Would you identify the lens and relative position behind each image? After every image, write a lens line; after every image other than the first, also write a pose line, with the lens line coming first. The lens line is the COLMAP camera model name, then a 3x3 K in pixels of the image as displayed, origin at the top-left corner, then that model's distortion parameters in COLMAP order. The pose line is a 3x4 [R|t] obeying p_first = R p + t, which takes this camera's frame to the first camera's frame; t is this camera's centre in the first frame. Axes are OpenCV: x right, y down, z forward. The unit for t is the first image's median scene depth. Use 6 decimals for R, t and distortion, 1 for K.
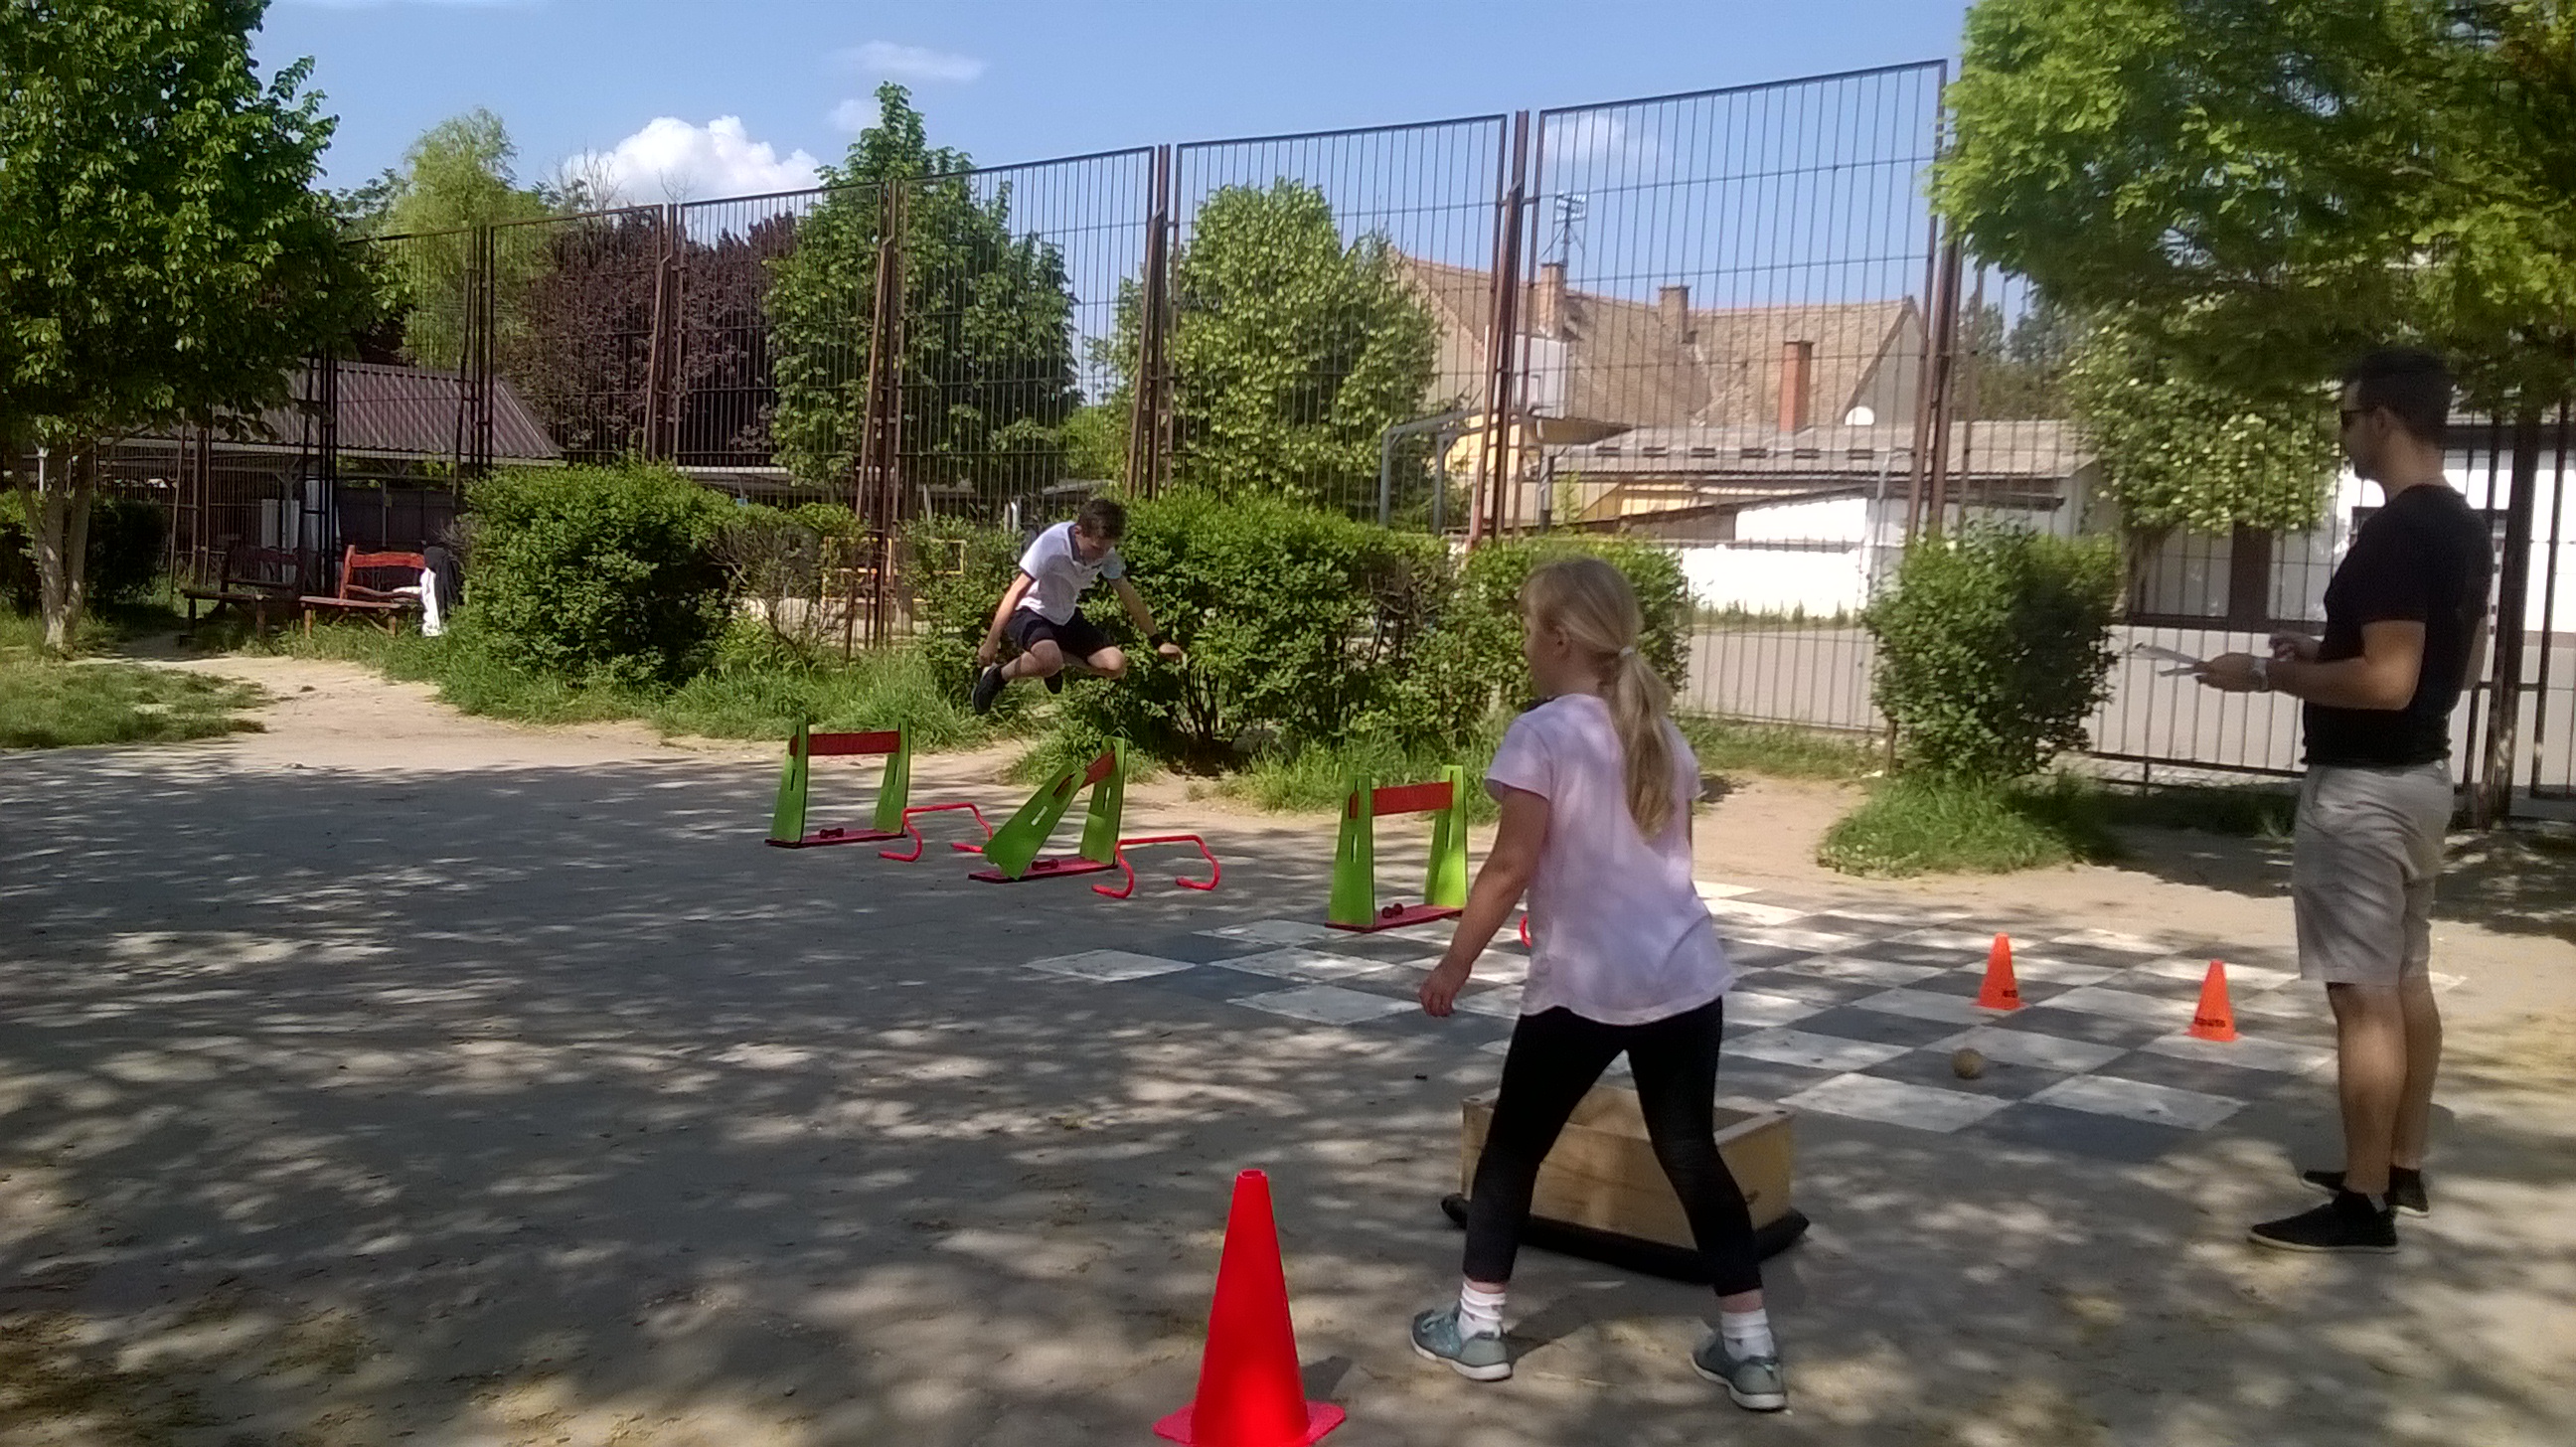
lens RADIAL K [[2228.4, 0, 1274.6], [0, 2228.4, 721.3], [0, 0, 1]] dist [0.058023, -0.214110]
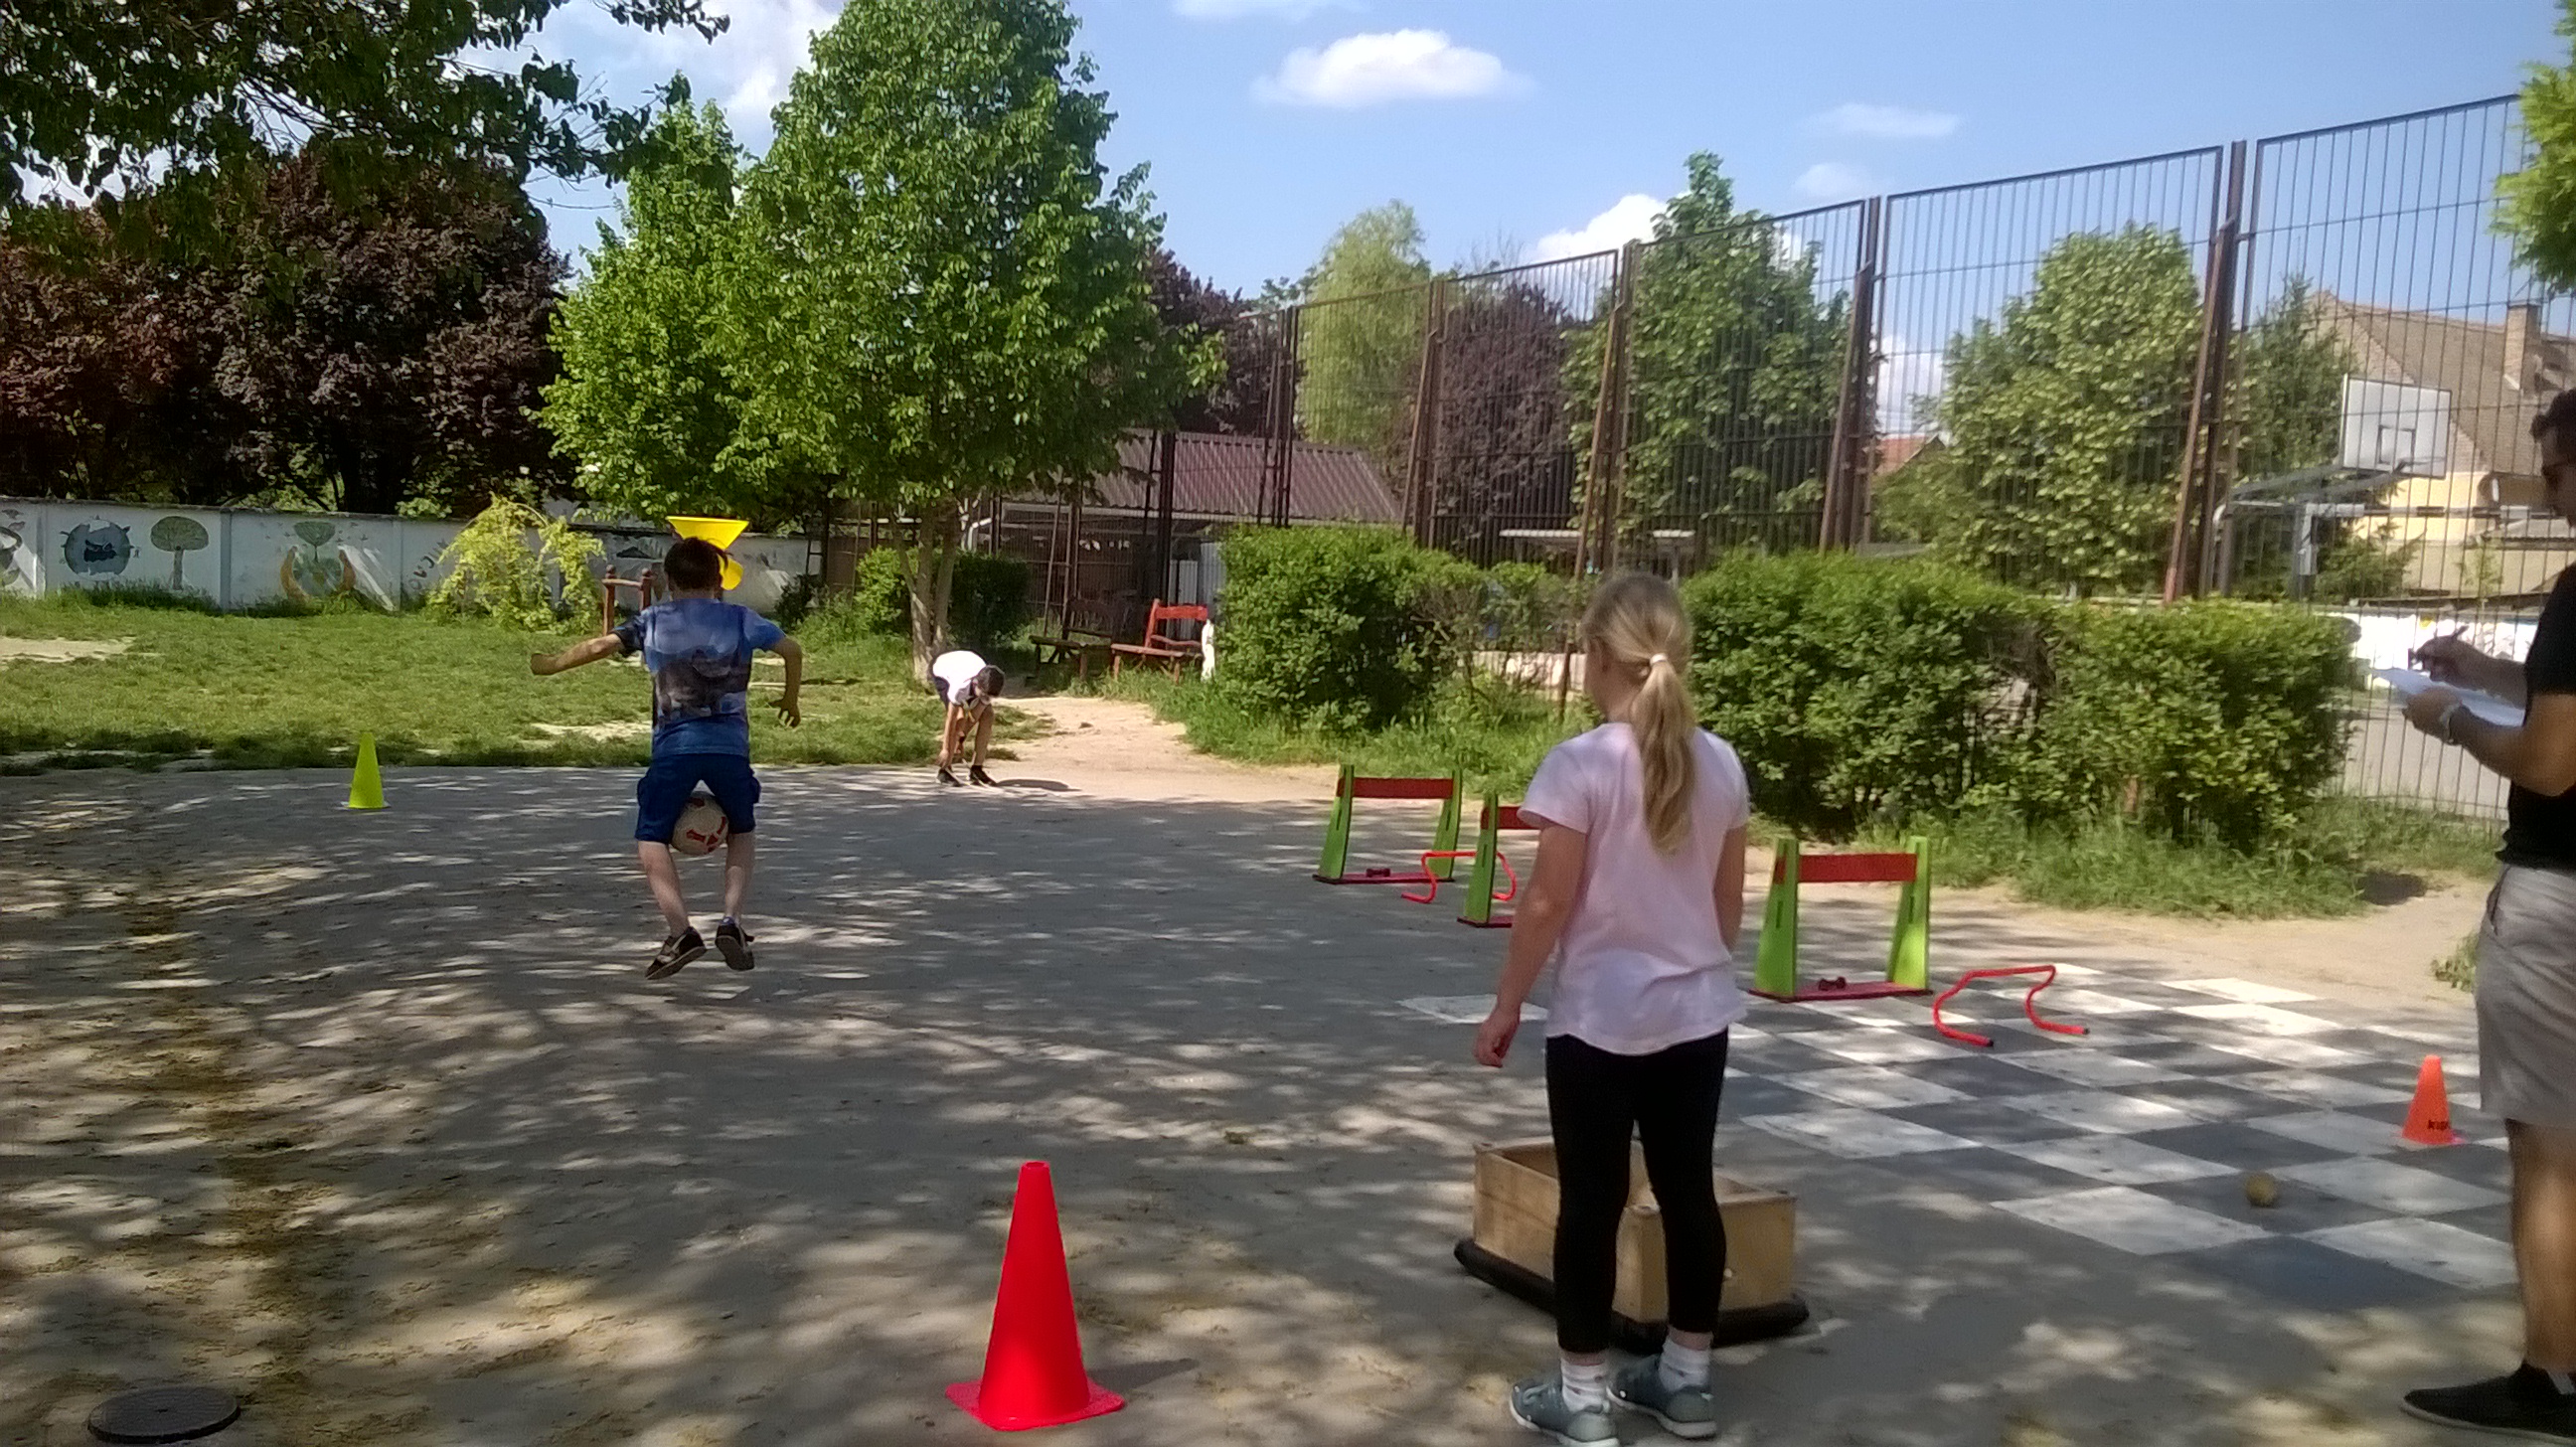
lens RADIAL K [[2228.4, 0, 1274.6], [0, 2228.4, 721.3], [0, 0, 1]] dist [0.058023, -0.214110]
pose [[0.917281, 0.034598, -0.396736, 0.105607], [-0.046175, 0.998740, -0.019663, 0.001191], [0.395556, 0.036356, 0.917722, 0.010668]]
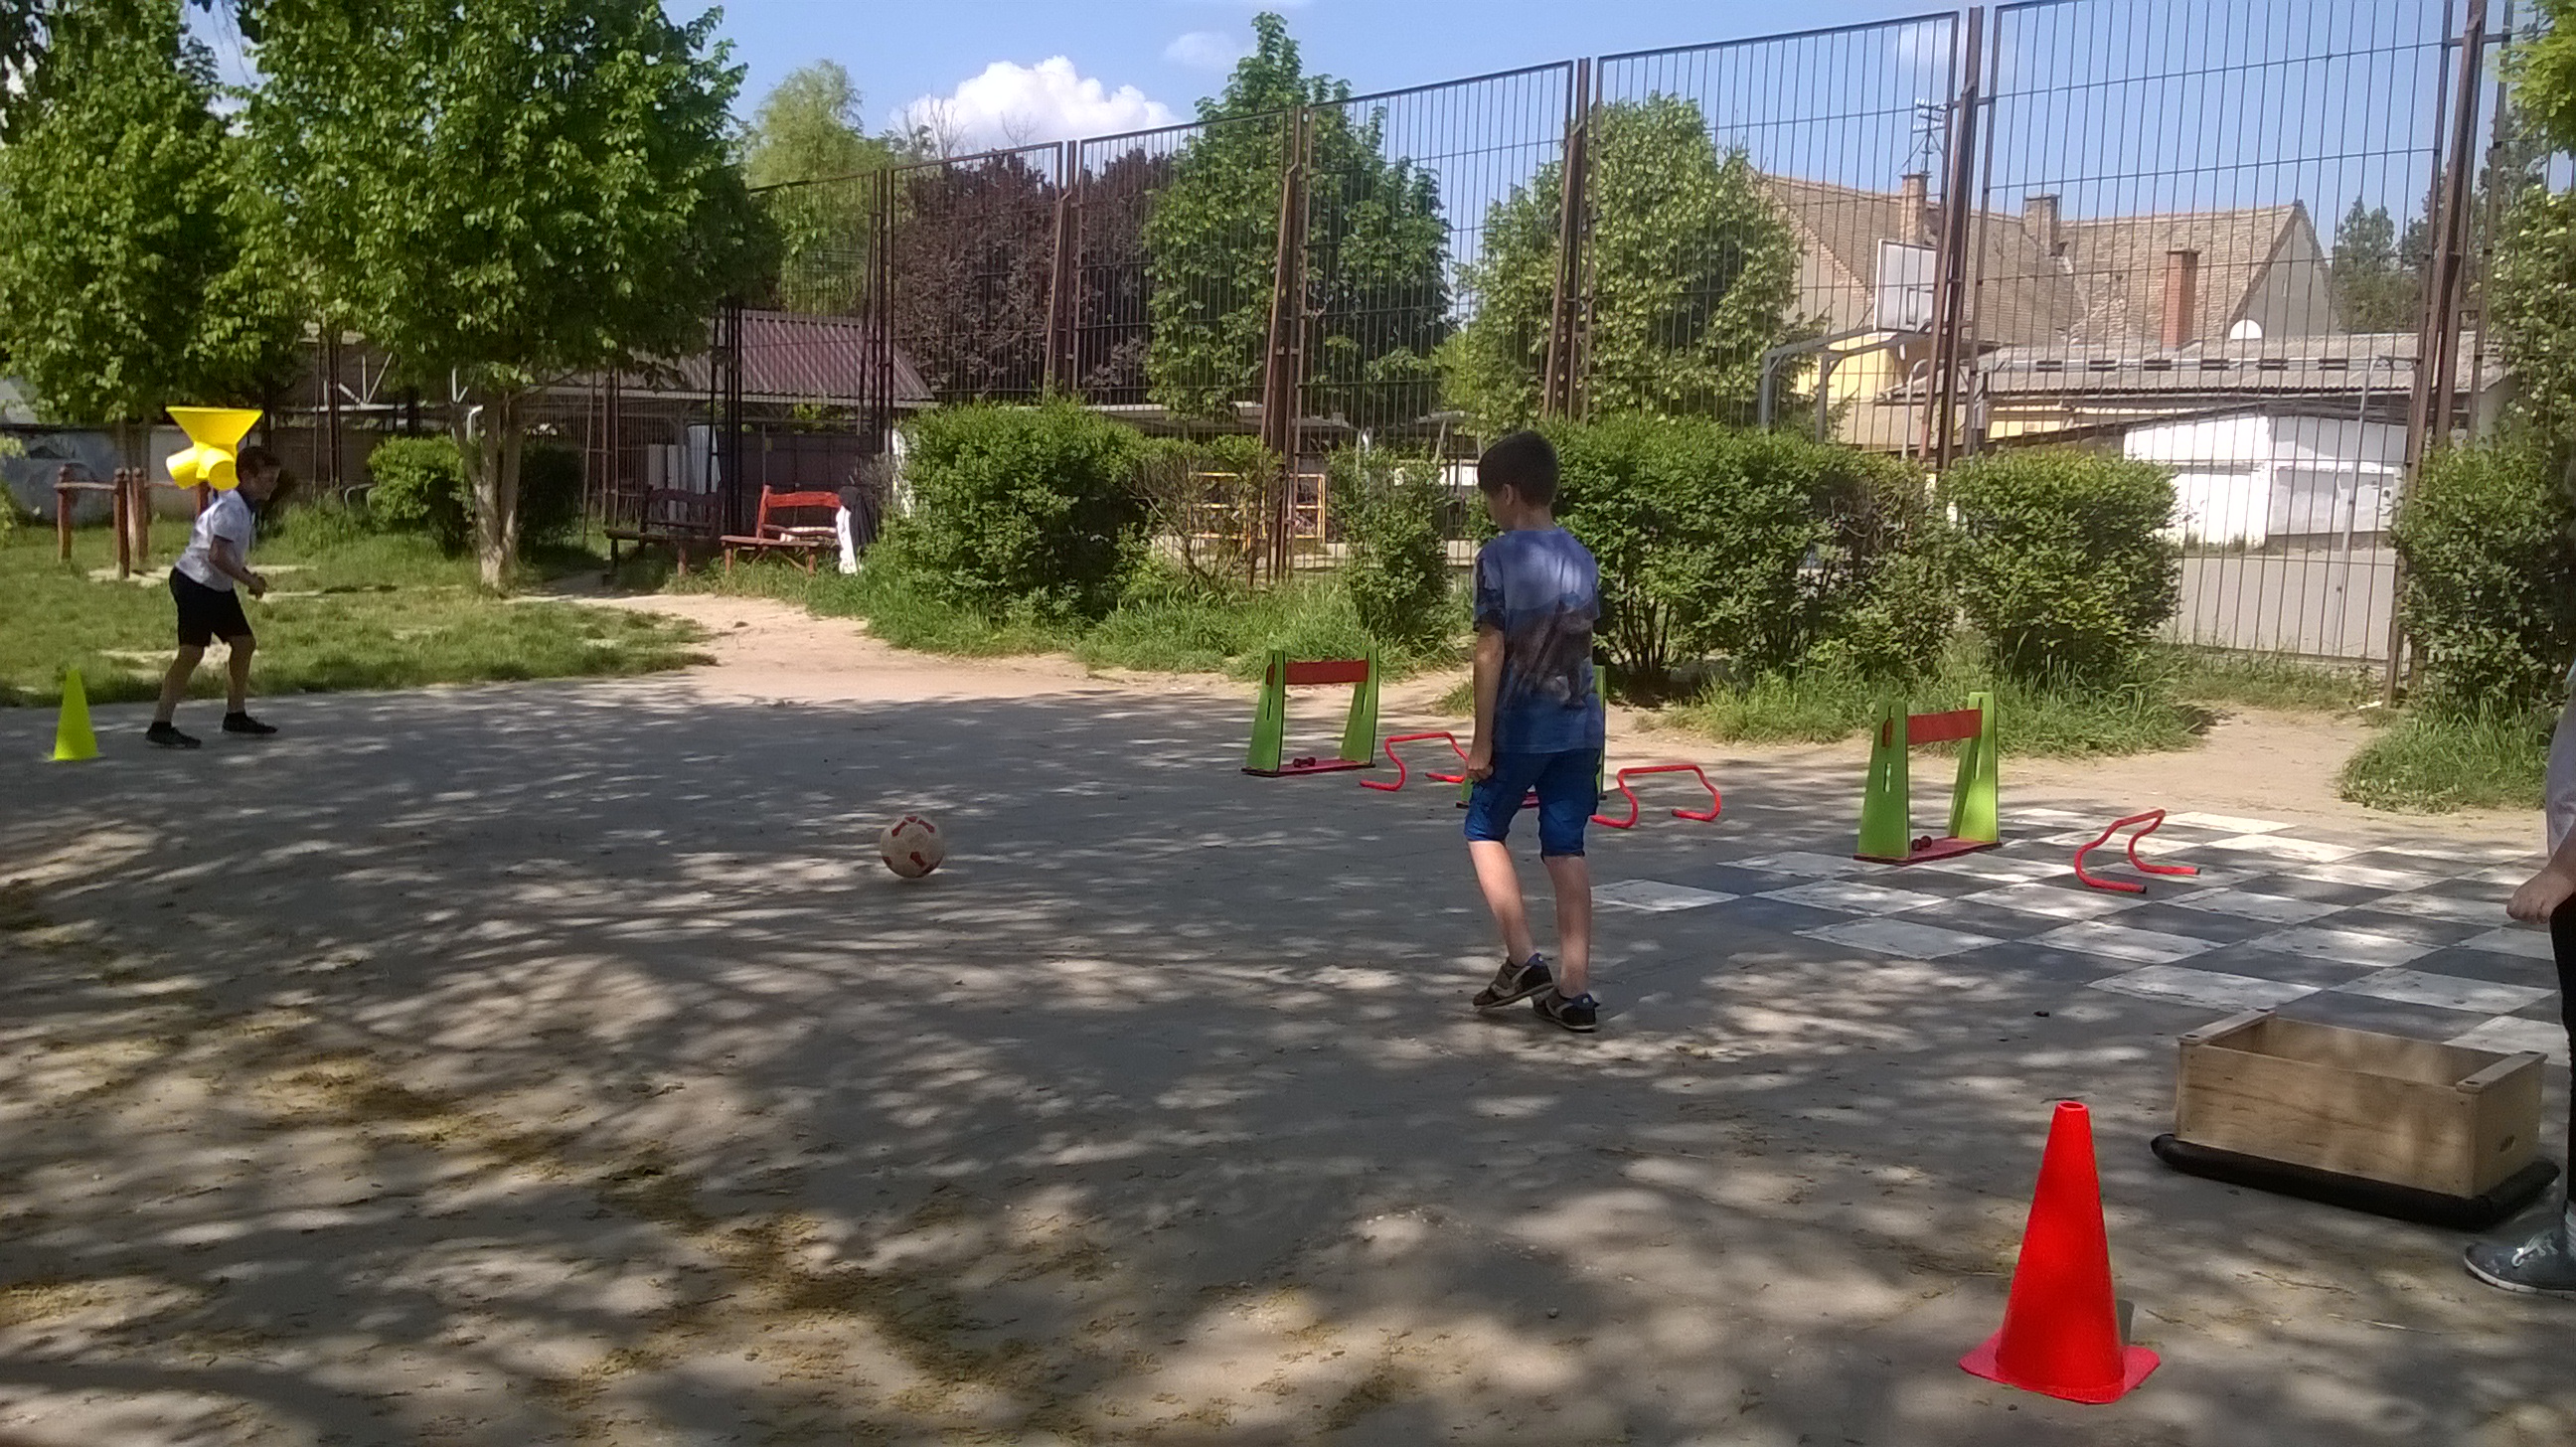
lens RADIAL K [[2248.4, 0, 1277.7], [0, 2248.4, 732.9], [0, 0, 1]] dist [0.048248, -0.182496]
pose [[0.989989, 0.001521, -0.141136, -0.041861], [0.003153, 0.999454, 0.032890, 0.002372], [0.141109, -0.033006, 0.989444, 0.001533]]
